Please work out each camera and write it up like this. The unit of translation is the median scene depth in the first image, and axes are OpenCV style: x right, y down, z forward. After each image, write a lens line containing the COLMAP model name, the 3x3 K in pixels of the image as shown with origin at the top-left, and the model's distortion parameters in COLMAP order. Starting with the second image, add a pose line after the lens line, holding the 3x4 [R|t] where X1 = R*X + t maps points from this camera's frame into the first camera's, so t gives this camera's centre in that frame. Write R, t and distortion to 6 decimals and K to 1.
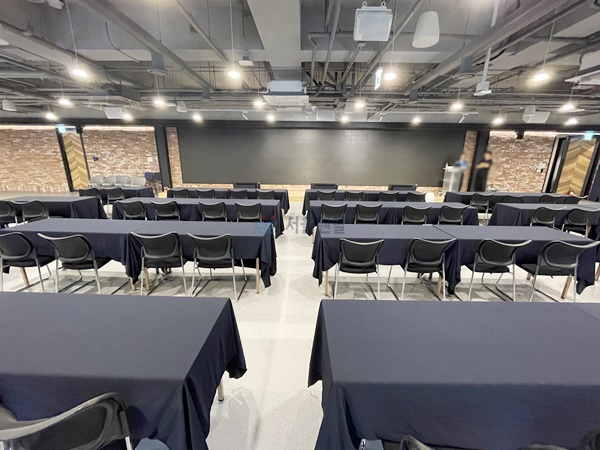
lens RADIAL K [[243.7, 0, 300.8], [0, 243.7, 222.3], [0, 0, 1]] dist [-0.000840, -0.000012]
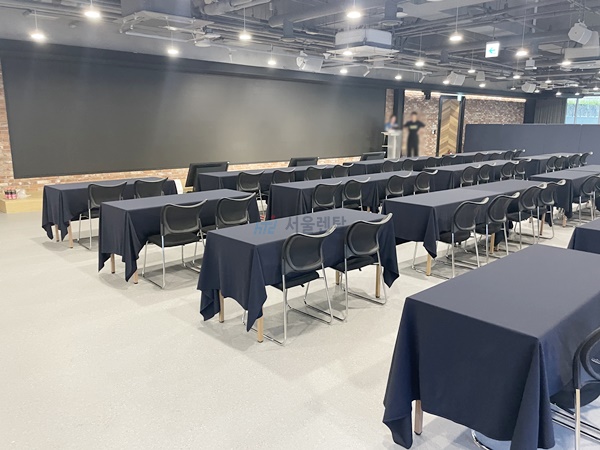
lens RADIAL K [[472.6, 0, 300.0], [0, 472.6, 225.0], [0, 0, 1]] dist [0.076019, -0.122208]
pose [[0.722818, -0.155127, 0.673402, -0.670098], [0.179521, 0.983174, 0.033793, -0.011770], [-0.667313, 0.096463, 0.738504, 0.009328]]
